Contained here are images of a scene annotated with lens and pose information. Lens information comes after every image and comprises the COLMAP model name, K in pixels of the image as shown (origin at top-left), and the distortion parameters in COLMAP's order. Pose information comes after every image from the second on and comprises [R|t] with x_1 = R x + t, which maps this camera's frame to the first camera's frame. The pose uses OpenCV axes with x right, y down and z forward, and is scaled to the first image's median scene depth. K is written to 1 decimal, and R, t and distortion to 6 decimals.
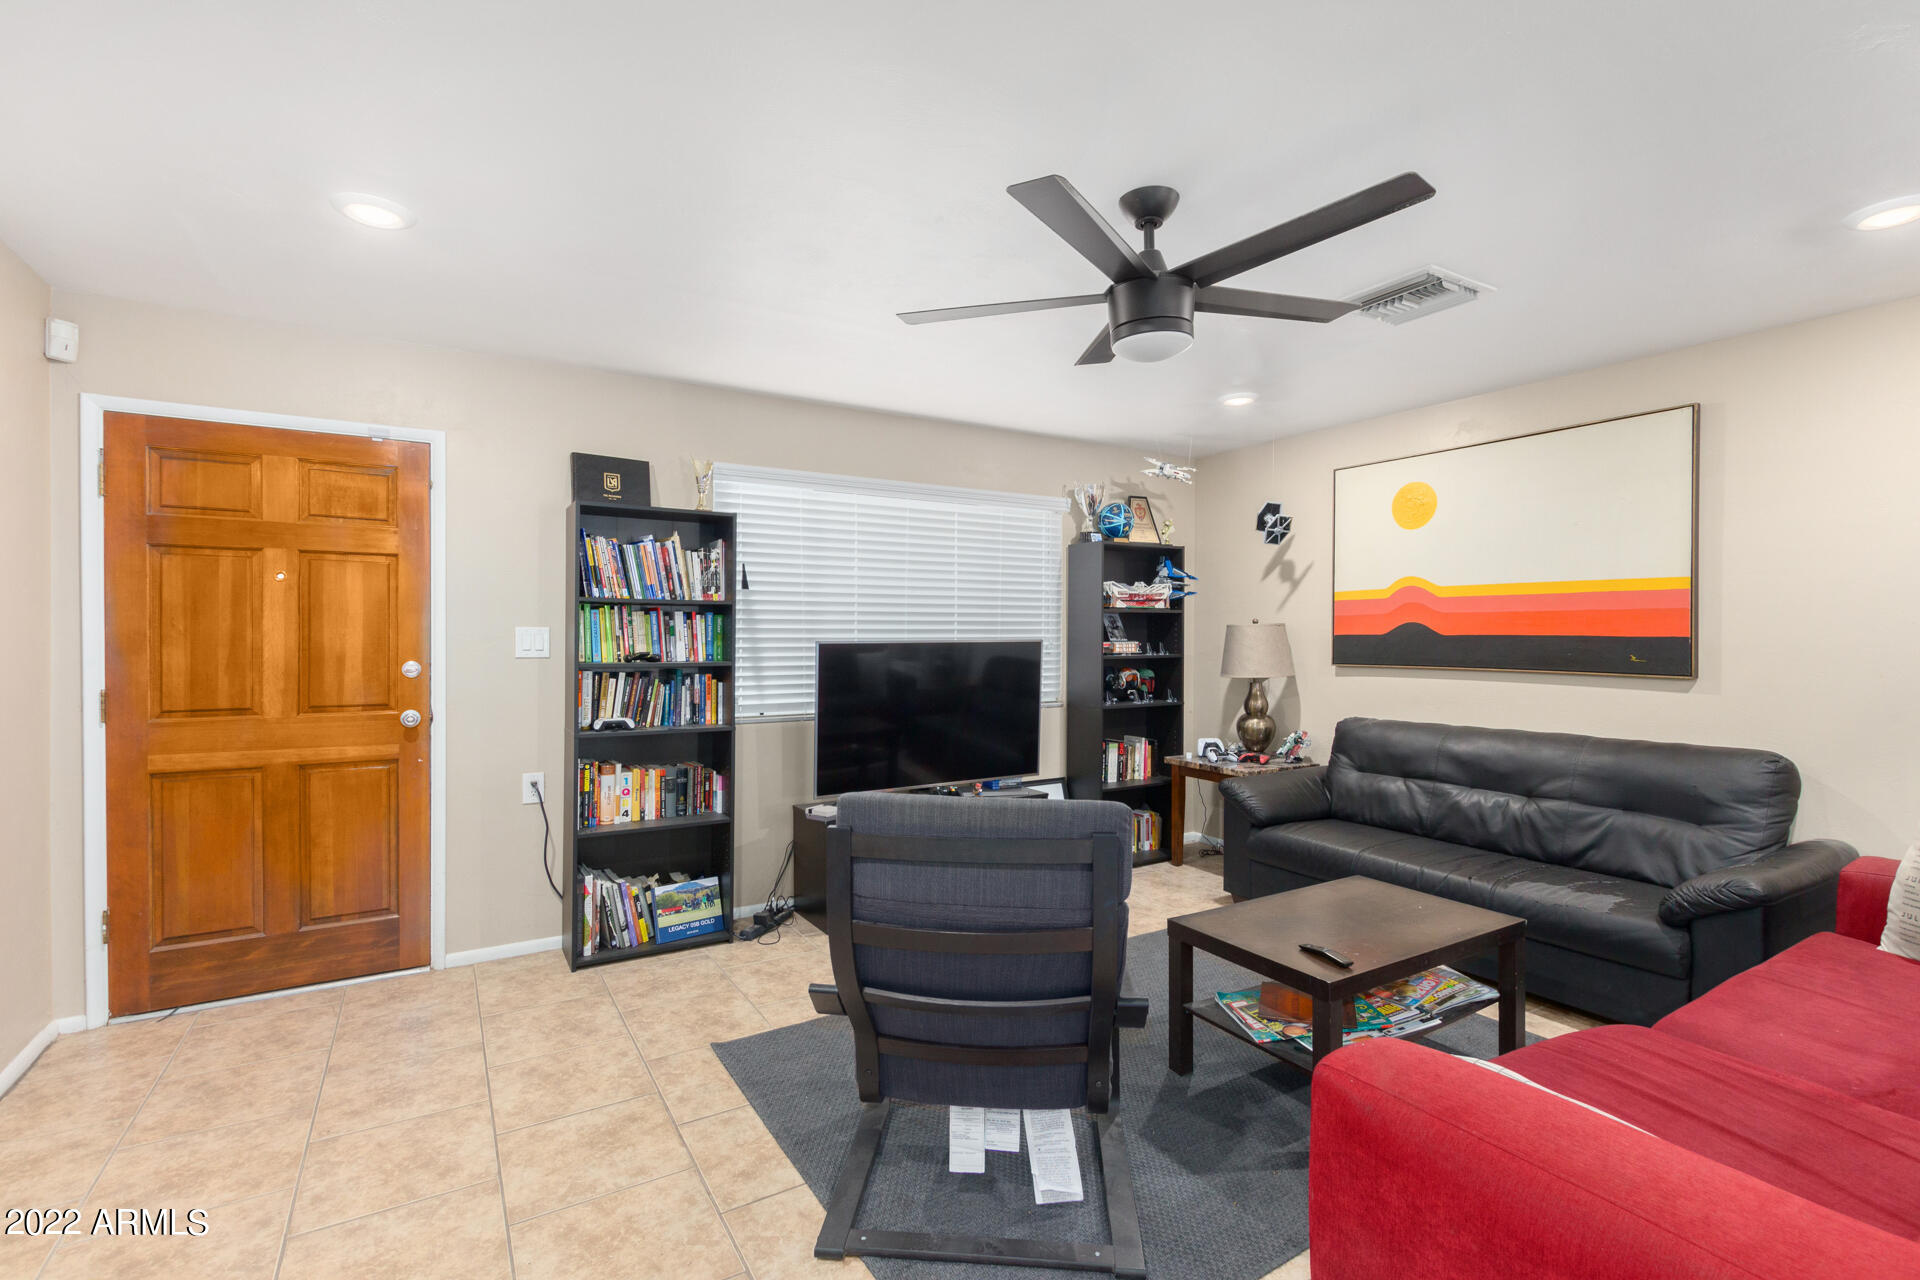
lens RADIAL K [[879.4, 0, 968.2], [0, 879.4, 640.0], [0, 0, 1]] dist [0.014647, -0.007218]
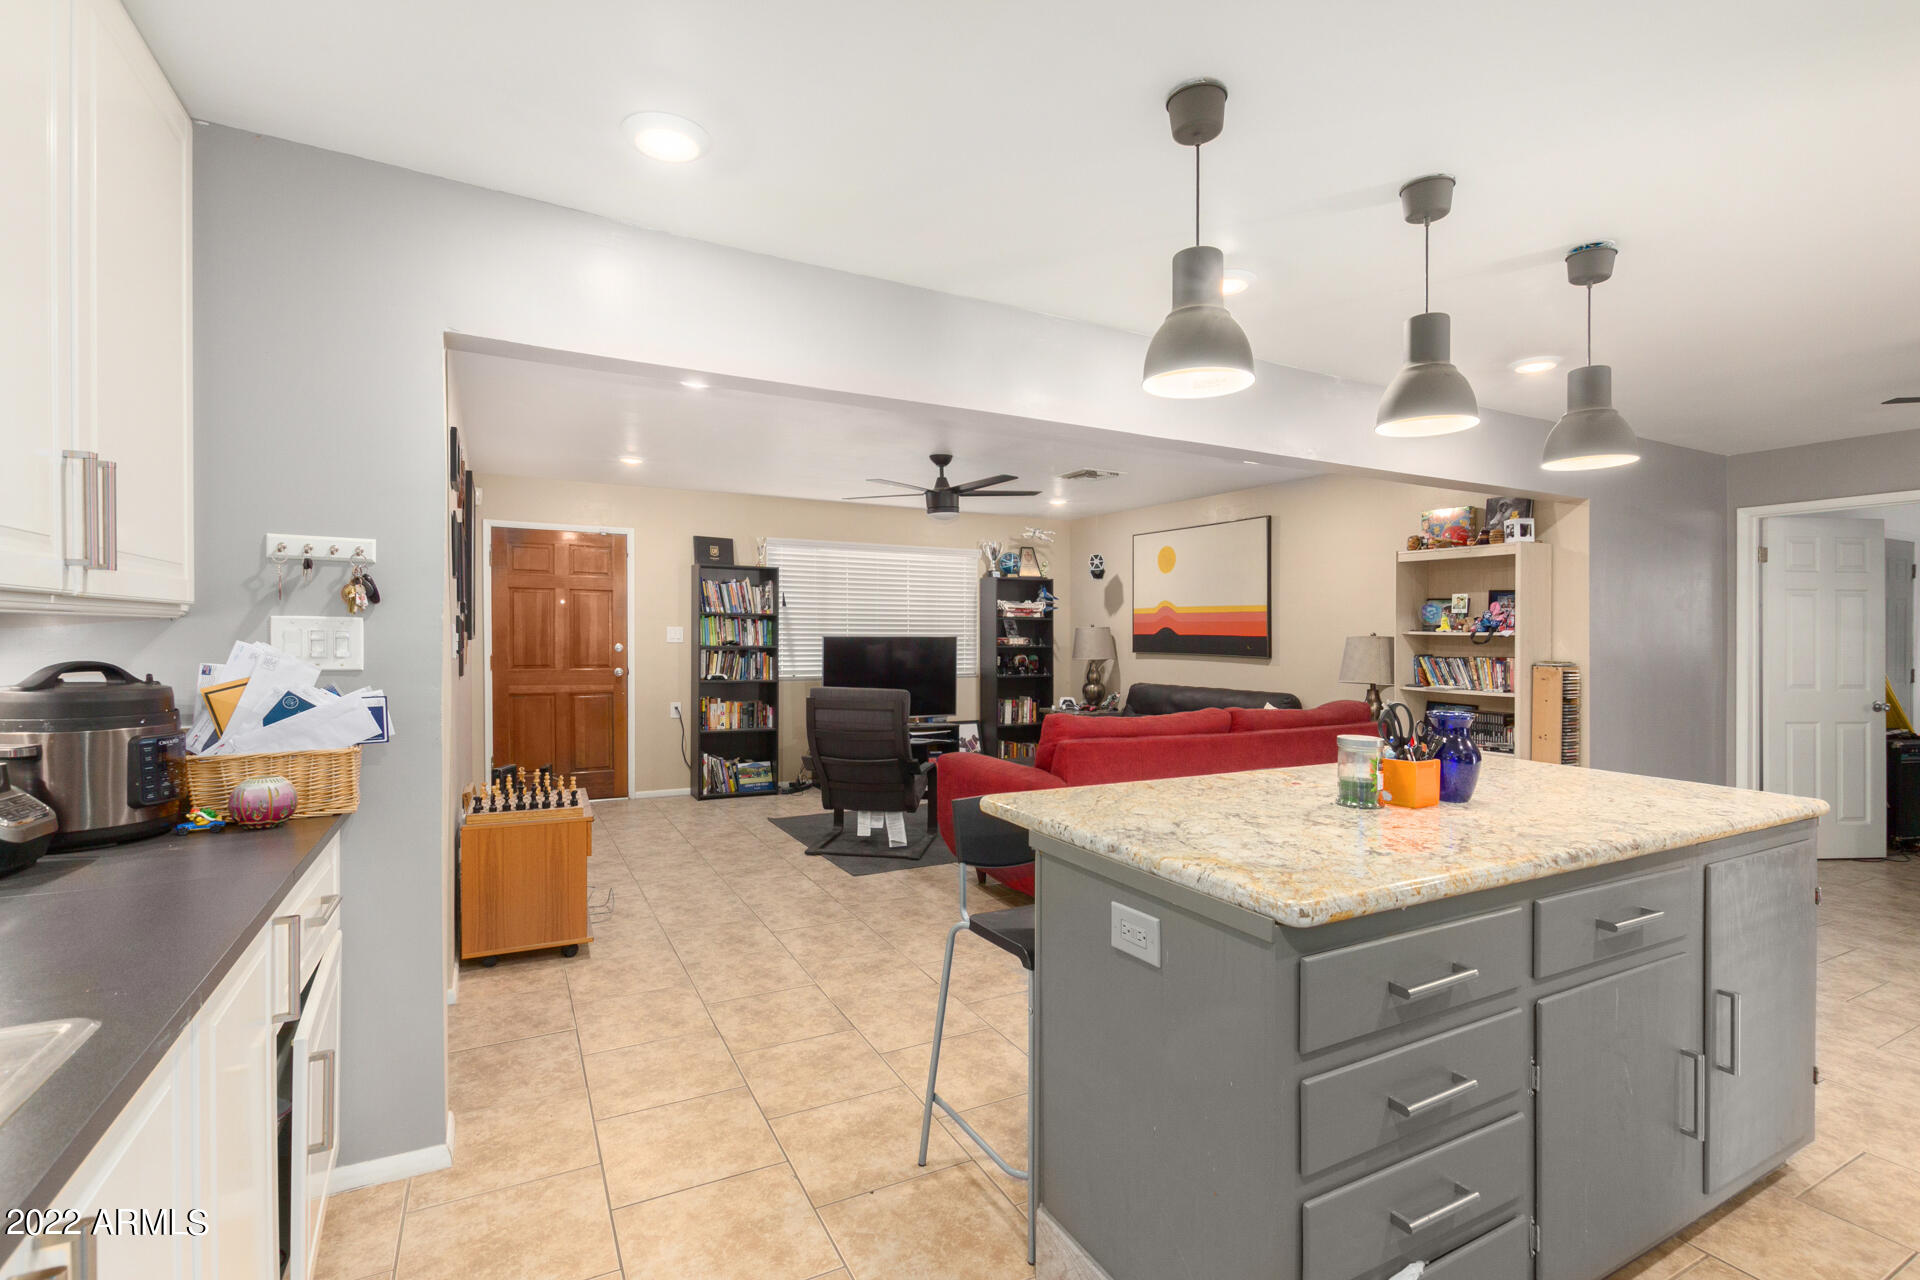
lens RADIAL K [[874.8, 0, 971.2], [0, 874.8, 681.6], [0, 0, 1]] dist [-0.000959, -0.000198]
pose [[0.998676, 0.009881, -0.050476, 0.243904], [-0.007381, 0.998748, 0.049481, 0.005232], [0.050902, -0.049043, 0.997499, -0.855577]]
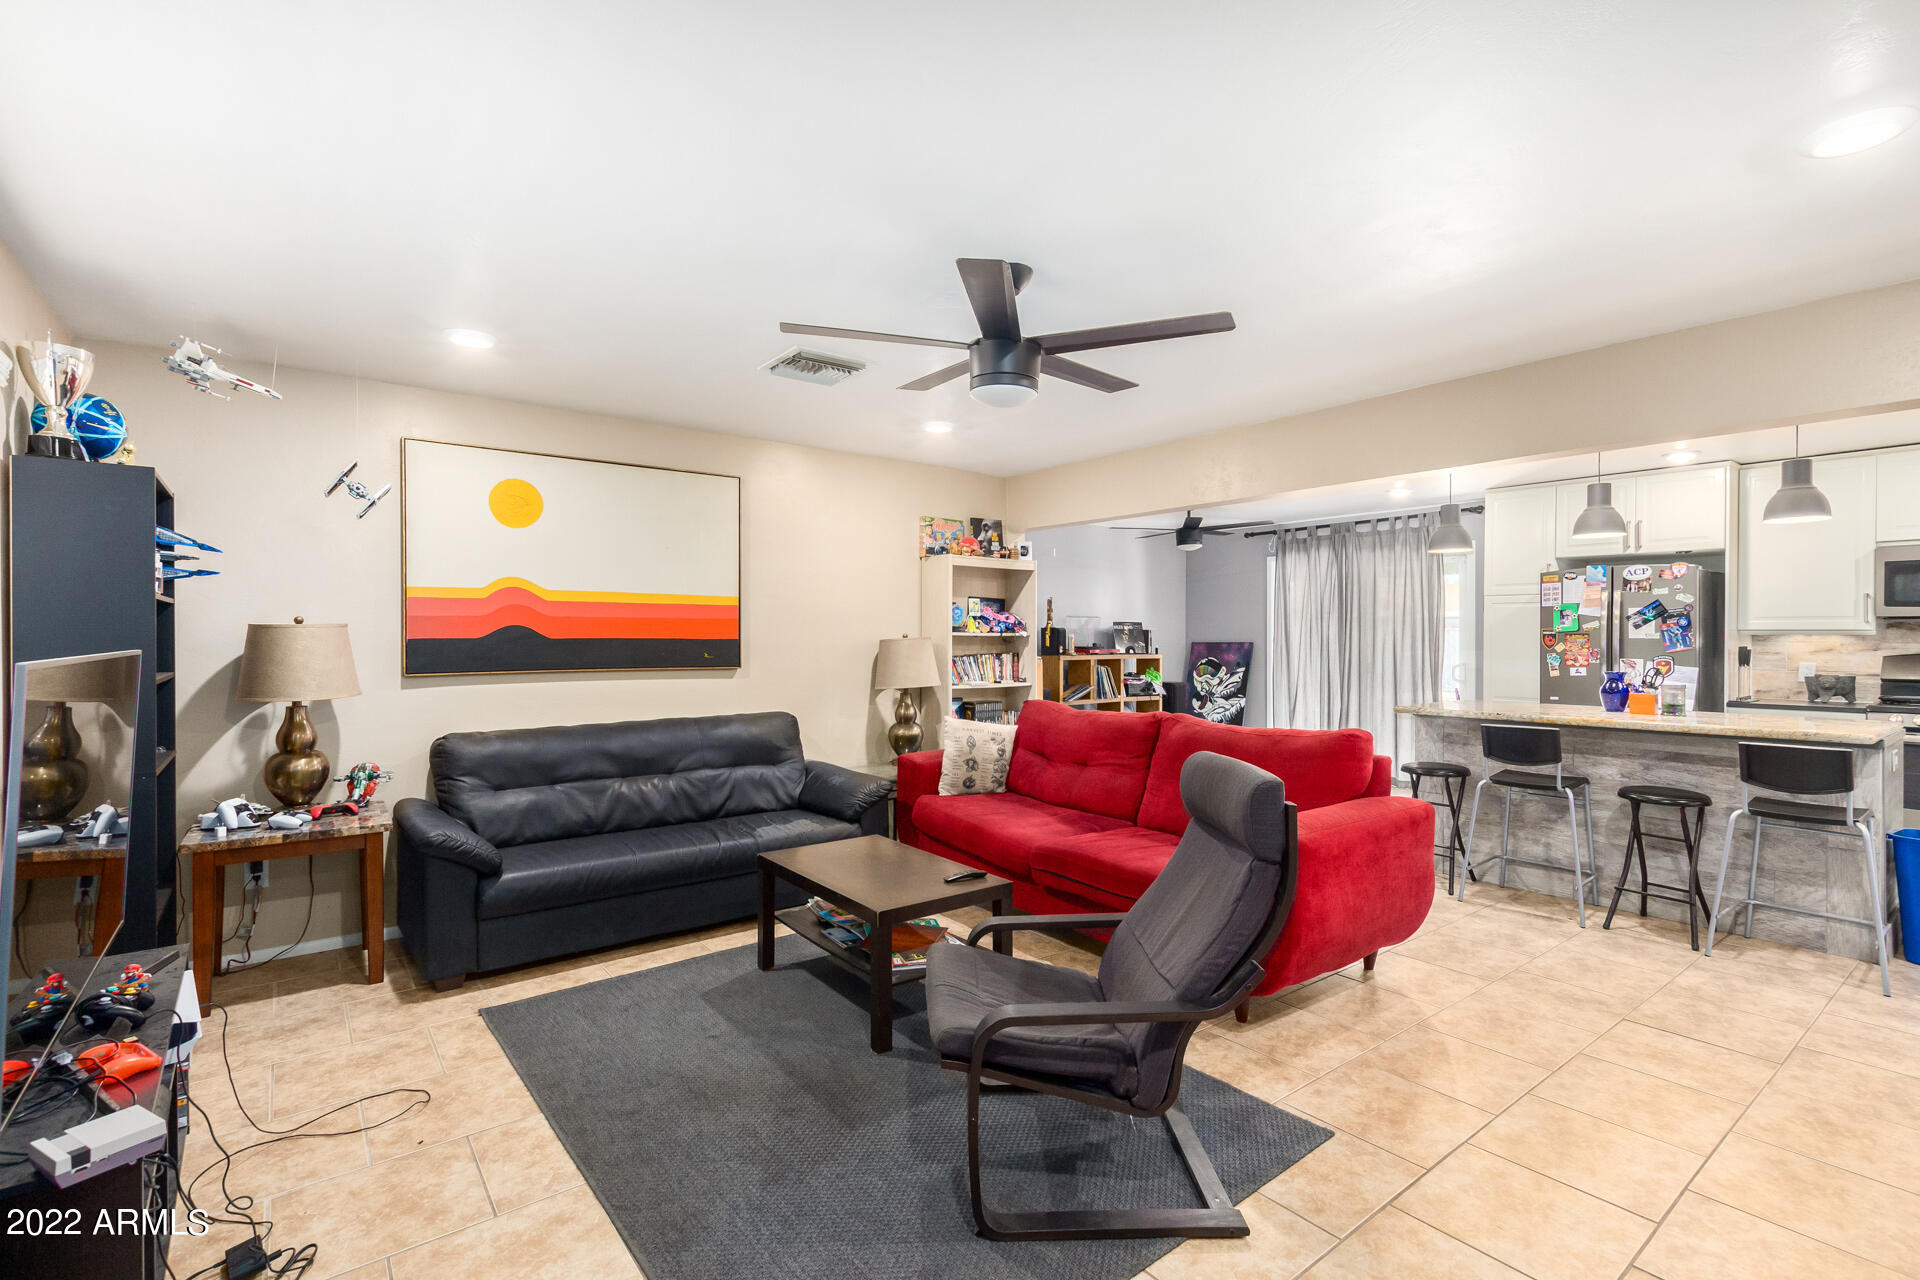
lens RADIAL K [[879.4, 0, 968.2], [0, 879.4, 640.0], [0, 0, 1]] dist [0.014647, -0.007218]
pose [[-0.113510, -0.005434, 0.993522, -0.581170], [0.008497, 0.999943, 0.006440, -0.006864], [-0.993500, 0.009173, -0.113458, 0.721812]]
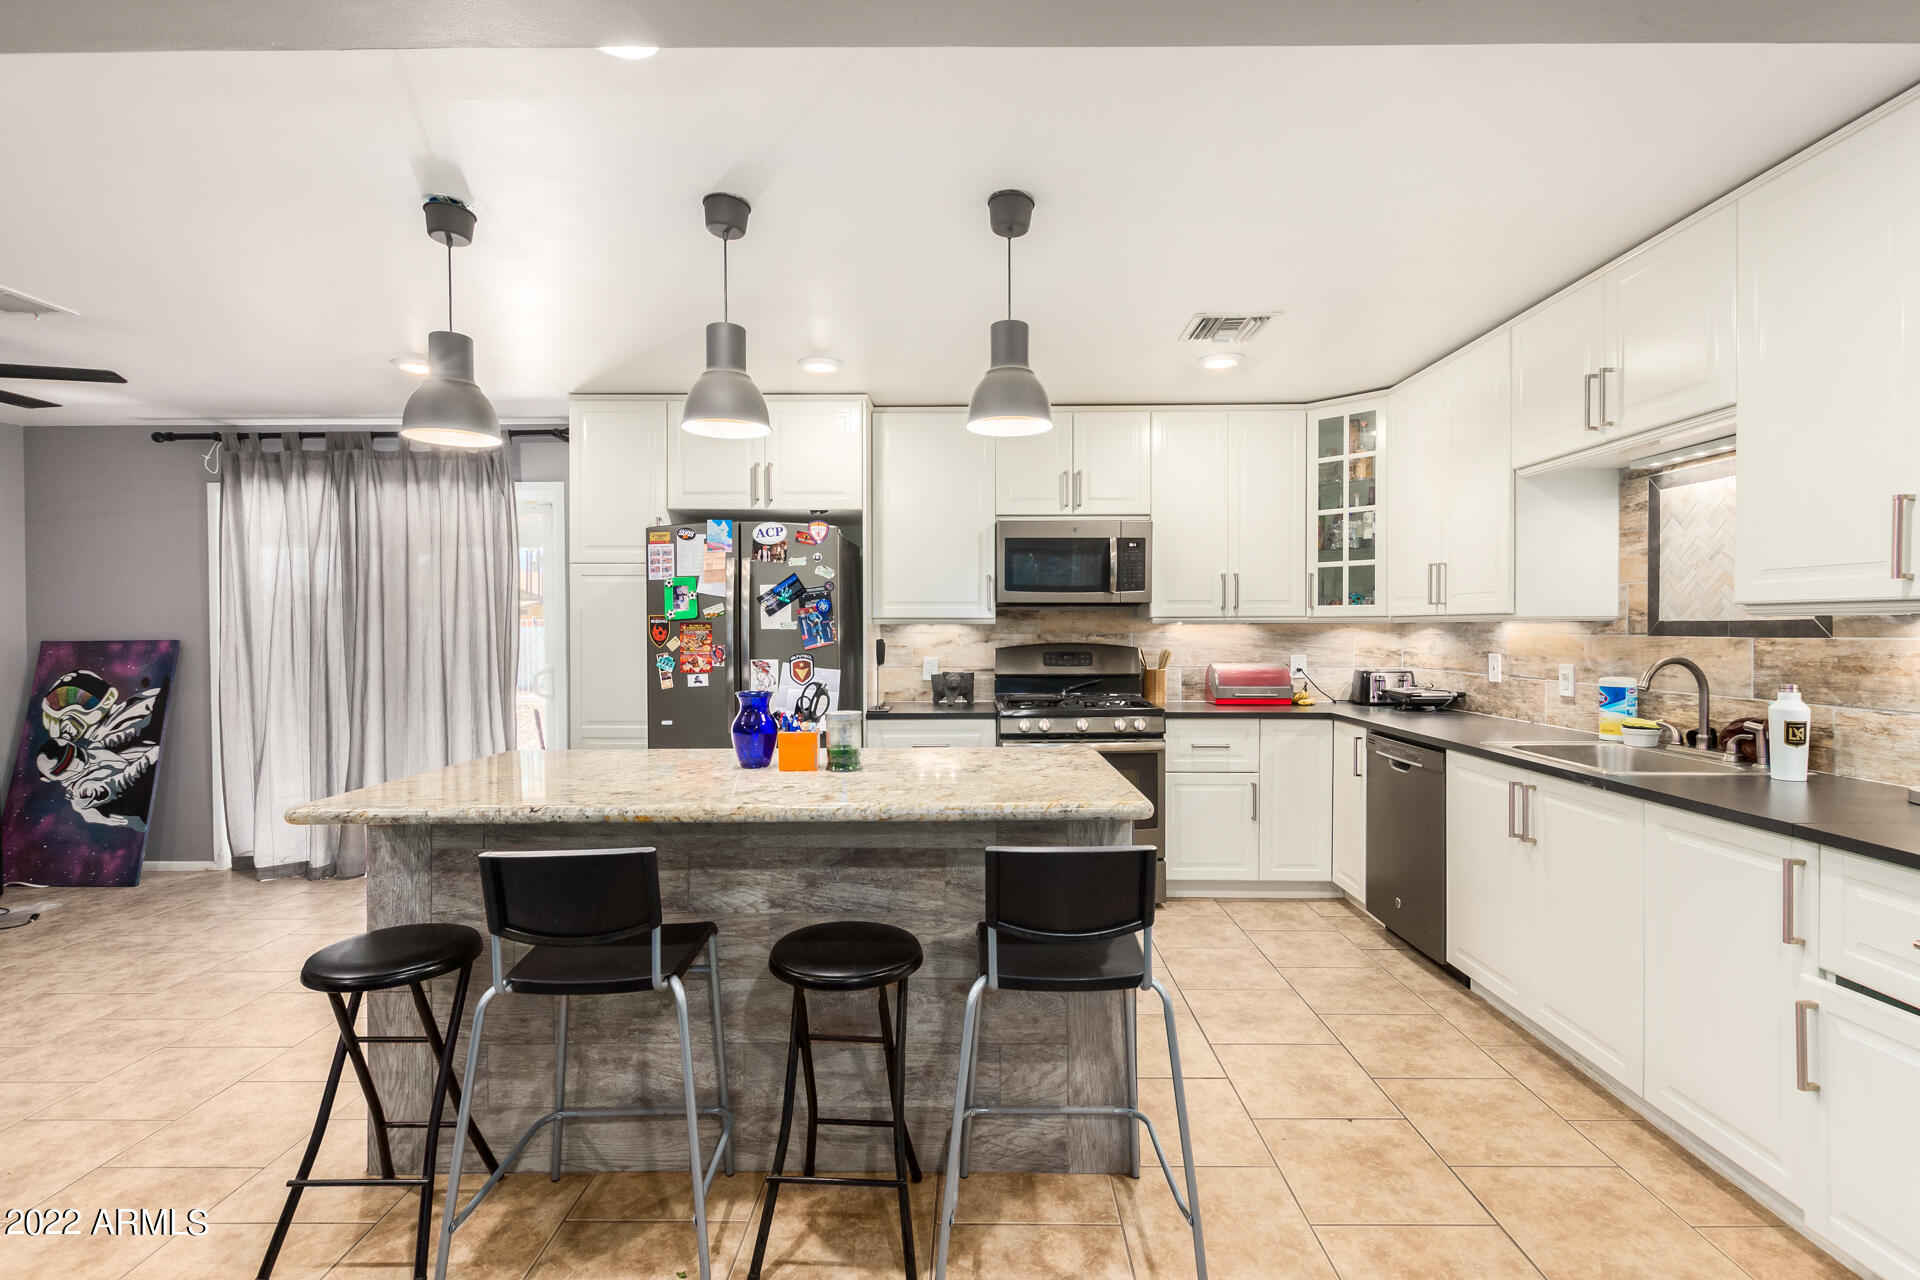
lens RADIAL K [[879.4, 0, 968.2], [0, 879.4, 640.0], [0, 0, 1]] dist [0.014647, -0.007218]
pose [[-0.848112, -0.005690, 0.529787, 0.048199], [0.007571, 0.999710, 0.022856, 0.000395], [-0.529763, 0.023396, -0.847823, 0.167056]]
